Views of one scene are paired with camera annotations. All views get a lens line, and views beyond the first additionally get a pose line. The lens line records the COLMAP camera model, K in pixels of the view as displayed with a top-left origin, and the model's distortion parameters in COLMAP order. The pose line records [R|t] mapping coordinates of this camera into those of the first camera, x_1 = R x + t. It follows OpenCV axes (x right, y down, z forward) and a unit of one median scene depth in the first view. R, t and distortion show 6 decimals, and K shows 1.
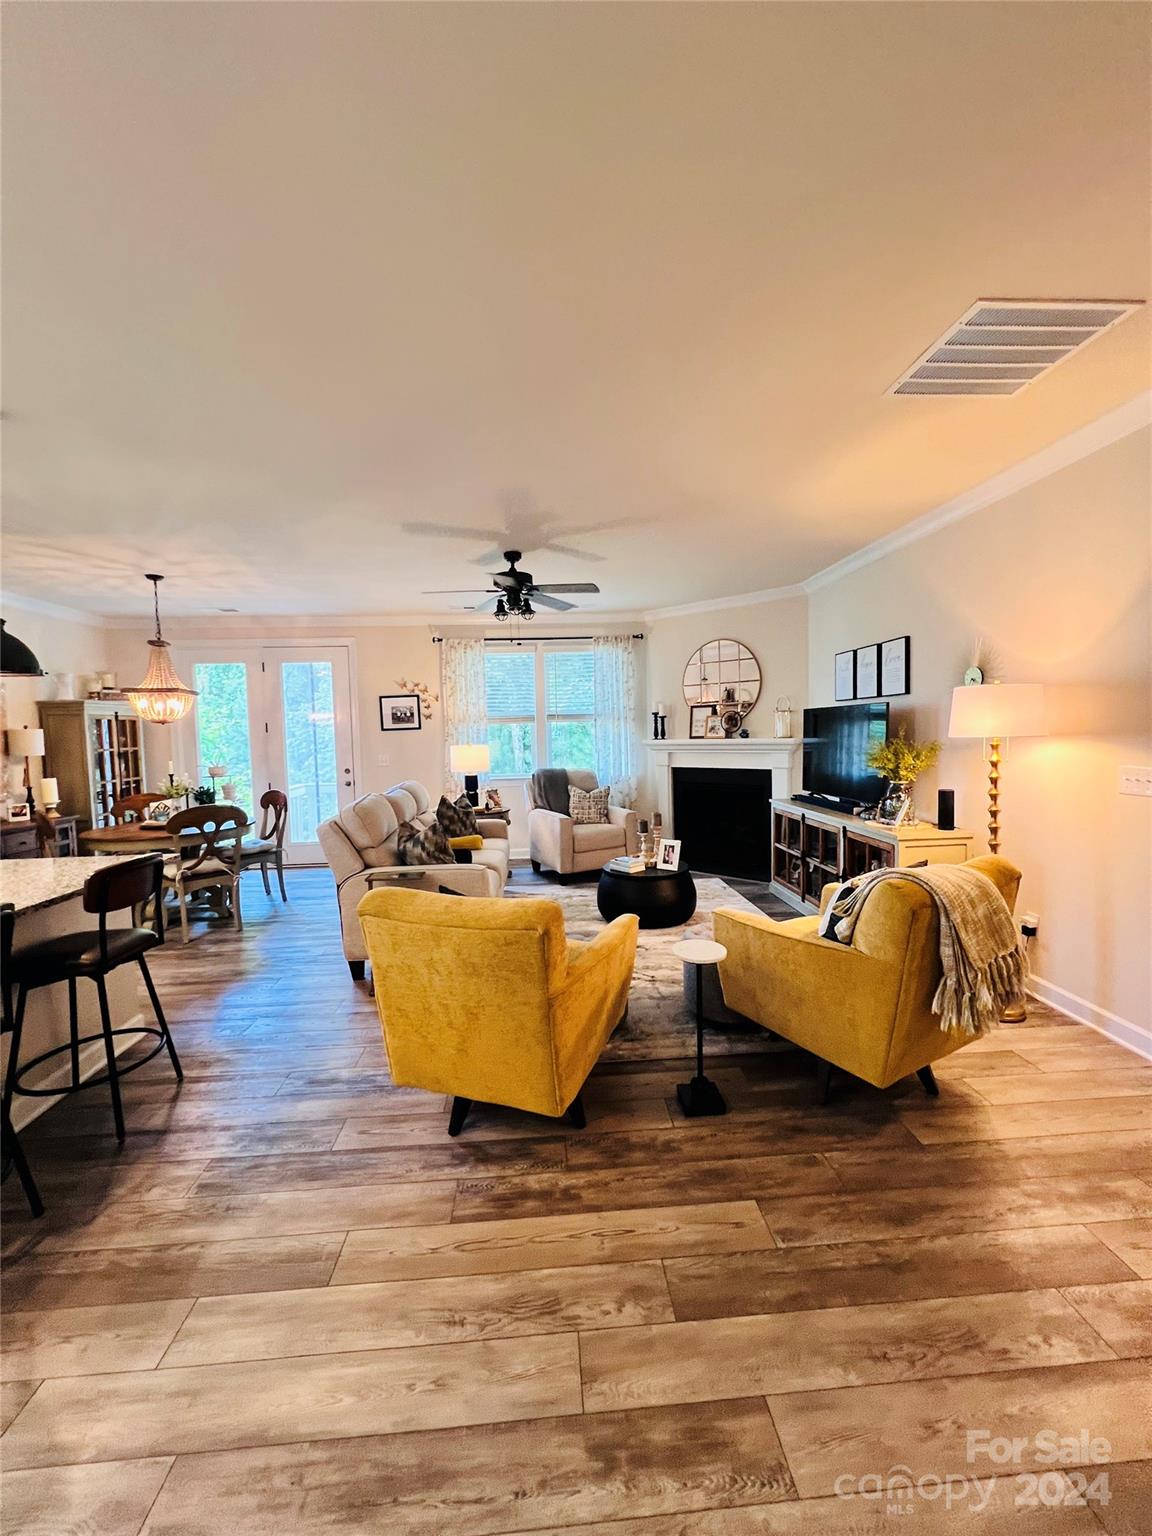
lens RADIAL K [[611.4, 0, 580.3], [0, 611.4, 764.4], [0, 0, 1]] dist [-0.002788, 0.000404]
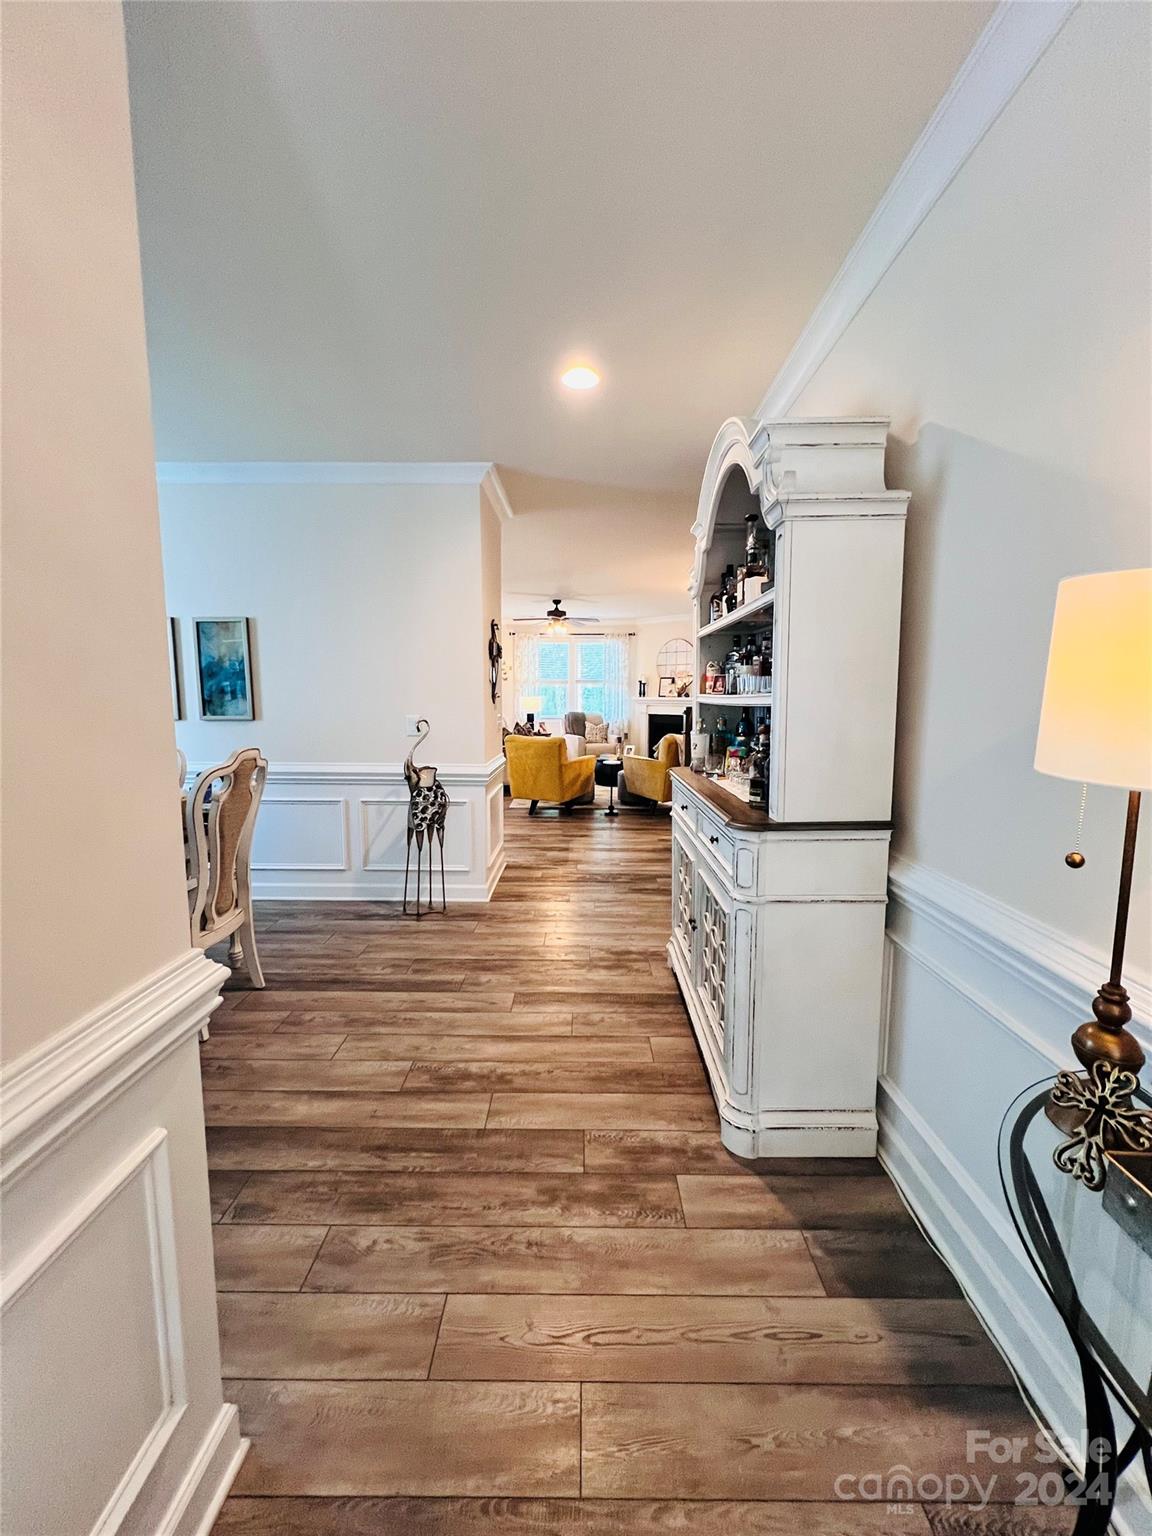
lens RADIAL K [[611.4, 0, 580.0], [0, 611.4, 762.0], [0, 0, 1]] dist [-0.002788, 0.000404]
pose [[0.996828, 0.039978, -0.068811, 0.118695], [-0.035907, 0.997588, 0.059412, 0.061872], [0.071020, -0.056753, 0.995859, -0.981237]]
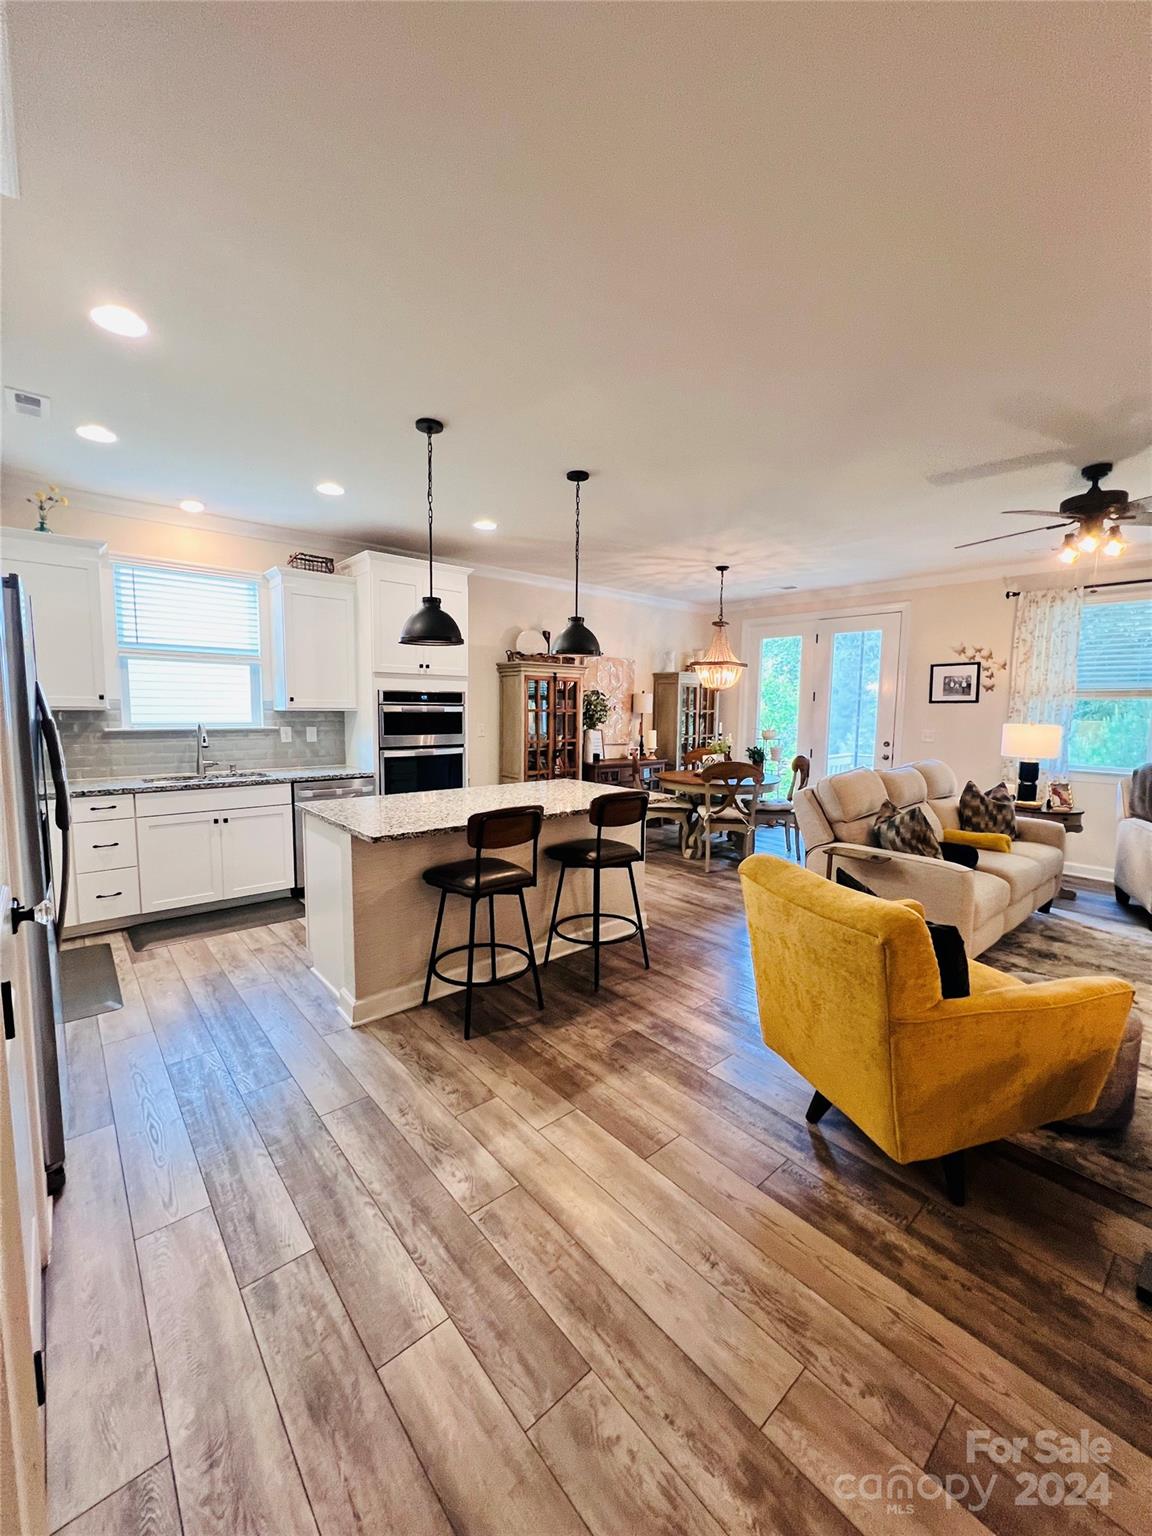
lens RADIAL K [[611.4, 0, 577.4], [0, 611.4, 764.0], [0, 0, 1]] dist [-0.002788, 0.000404]
pose [[0.600666, 0.110308, -0.791854, 0.126904], [-0.071796, 0.993877, 0.083989, -0.005486], [0.796270, 0.006402, 0.604908, 0.052877]]
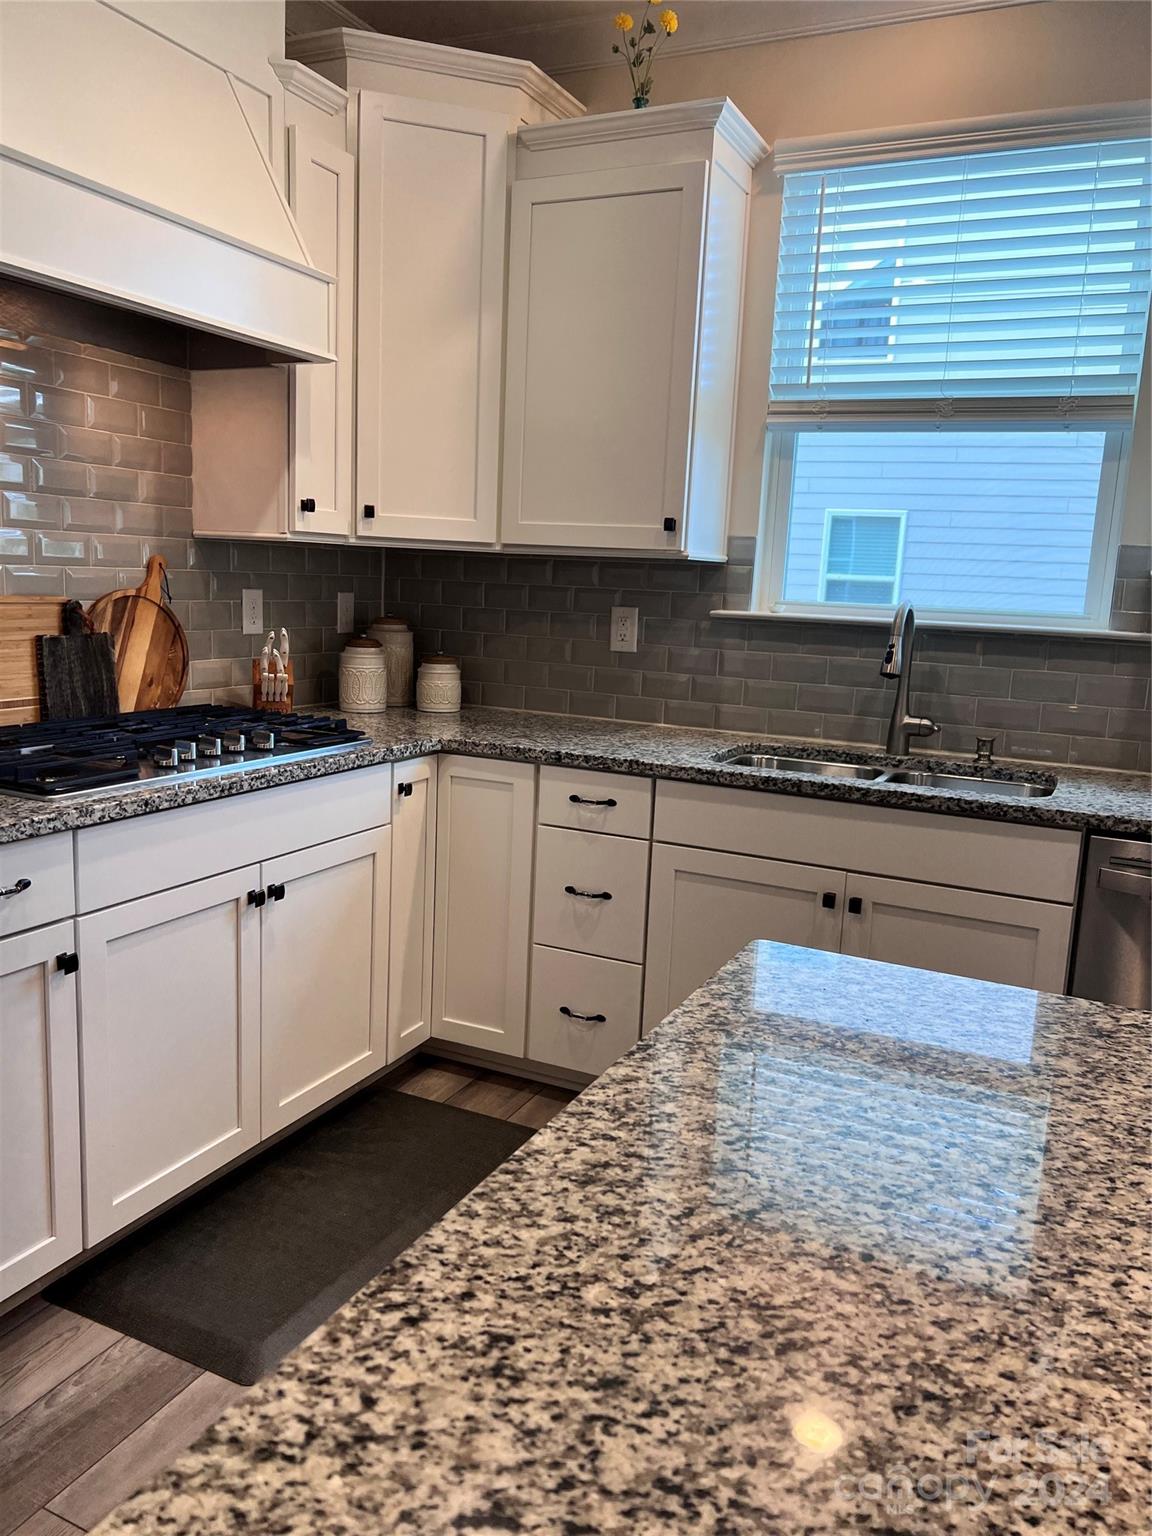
lens RADIAL K [[1156.6, 0, 575.6], [0, 1156.6, 778.5], [0, 0, 1]] dist [0.041132, -0.042894]
pose [[-0.494284, 0.154935, -0.855382, -0.334121], [-0.078758, 0.971961, 0.221561, 0.018065], [0.865726, 0.176882, -0.468222, 0.303932]]
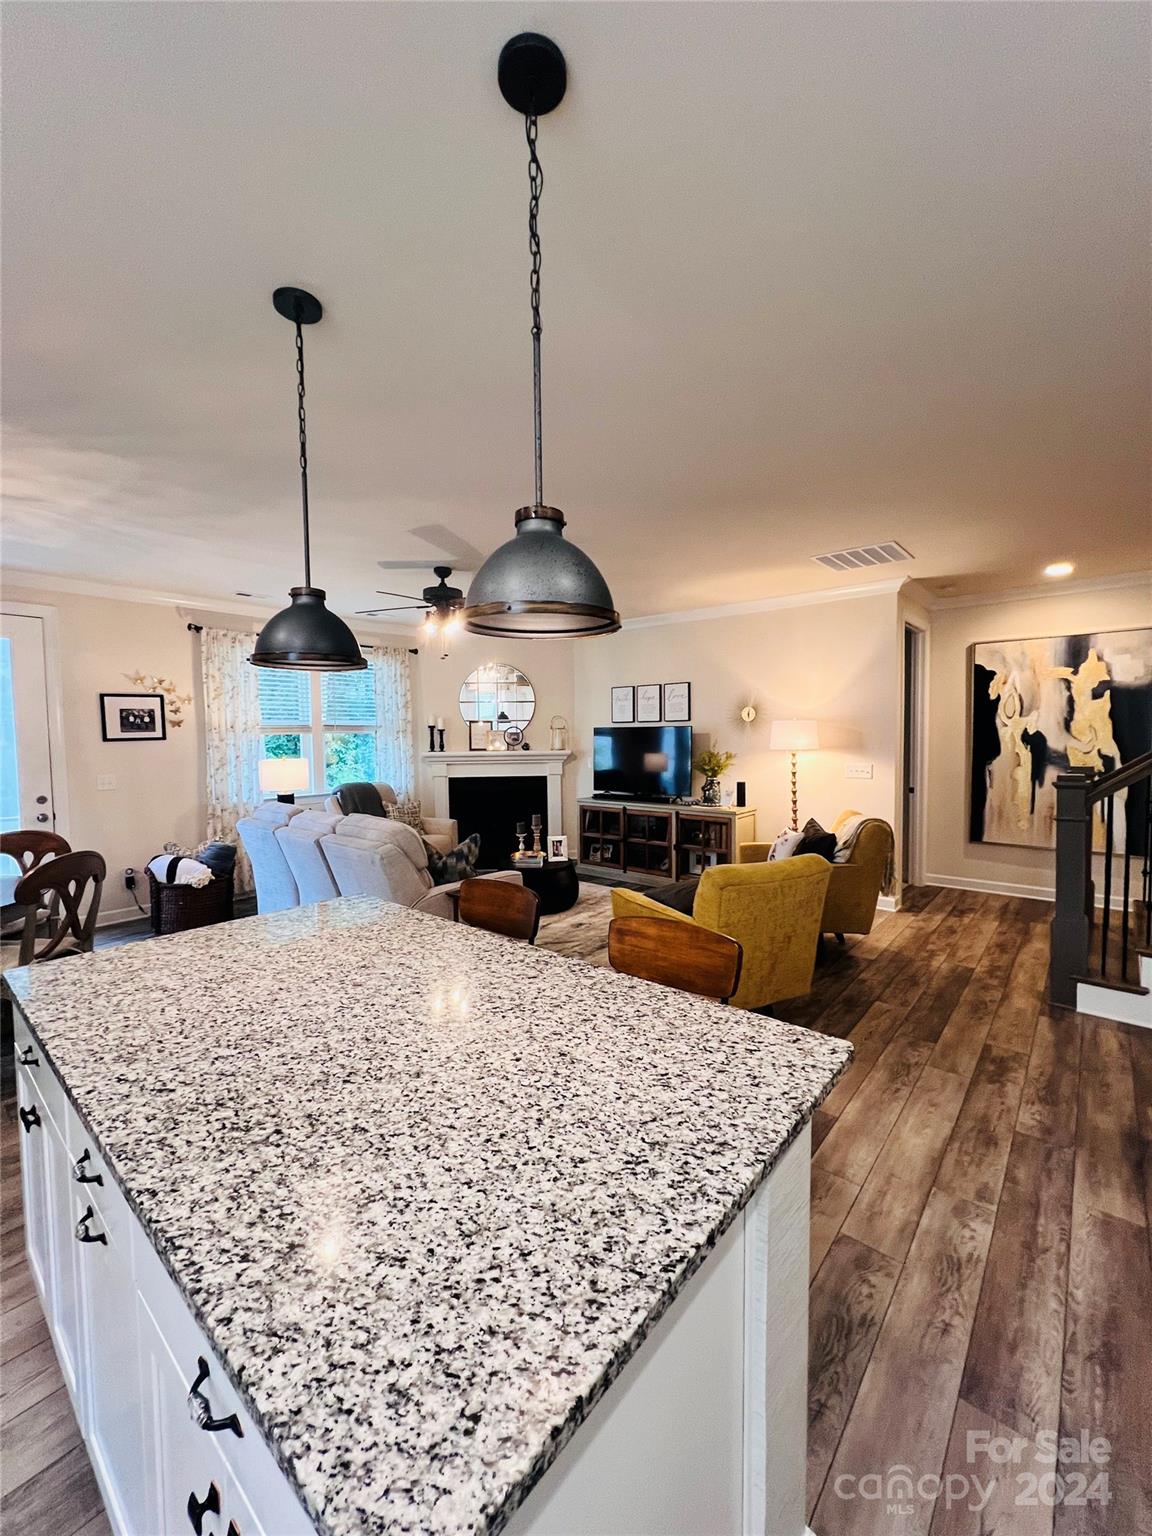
lens RADIAL K [[611.4, 0, 582.6], [0, 611.4, 765.5], [0, 0, 1]] dist [-0.002788, 0.000404]
pose [[0.697060, -0.020539, 0.716719, -0.640913], [0.032939, 0.999452, -0.003394, -0.007651], [-0.716256, 0.025974, 0.697354, 0.128818]]
